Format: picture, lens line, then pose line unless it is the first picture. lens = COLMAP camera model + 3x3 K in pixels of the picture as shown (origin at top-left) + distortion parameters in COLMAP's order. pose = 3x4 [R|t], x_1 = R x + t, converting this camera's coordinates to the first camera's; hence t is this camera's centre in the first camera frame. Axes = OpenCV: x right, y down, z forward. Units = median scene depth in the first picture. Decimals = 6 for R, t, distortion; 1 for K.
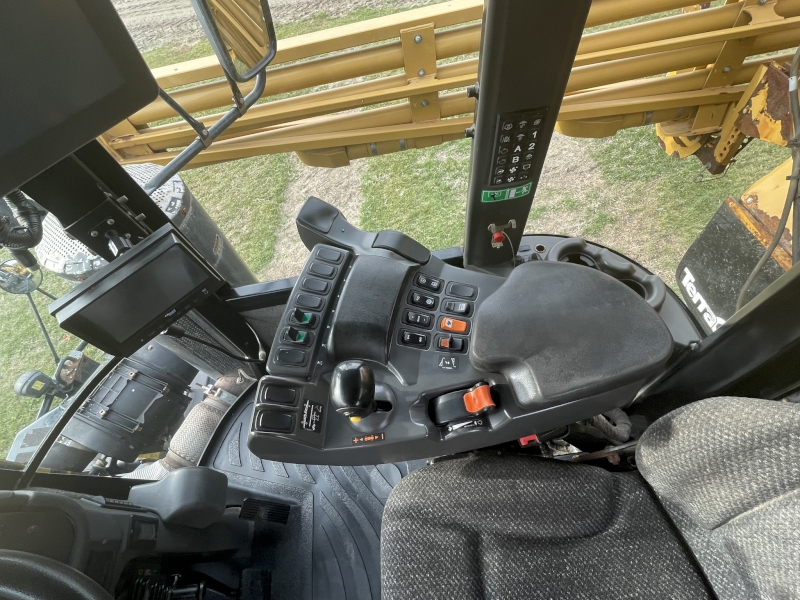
lens RADIAL K [[388.6, 0, 400.0], [0, 388.6, 300.0], [0, 0, 1]] dist [-0.002859, -0.000771]
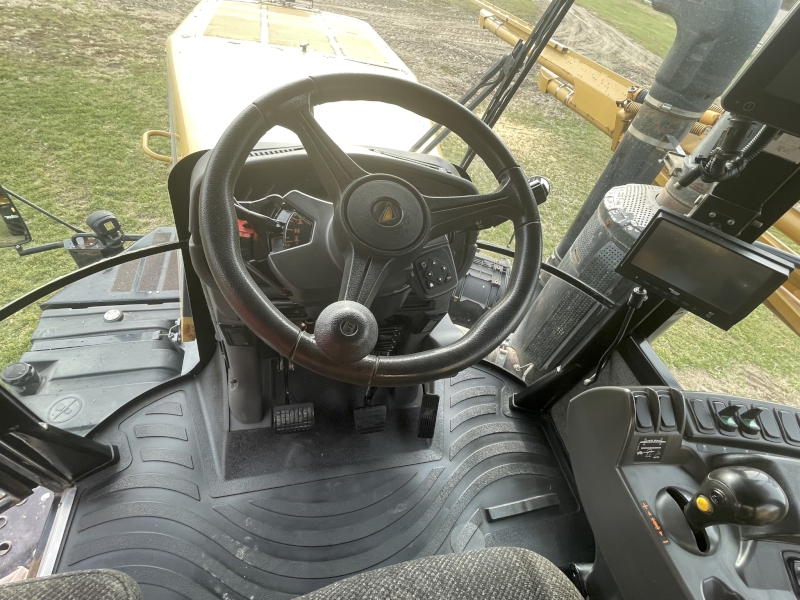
lens RADIAL K [[388.6, 0, 400.0], [0, 388.6, 300.0], [0, 0, 1]] dist [-0.002859, -0.000771]
pose [[0.080386, 0.836879, -0.541453, -0.025029], [-0.919872, 0.271497, 0.283064, 0.168590], [0.383893, 0.475313, 0.791646, -0.041647]]
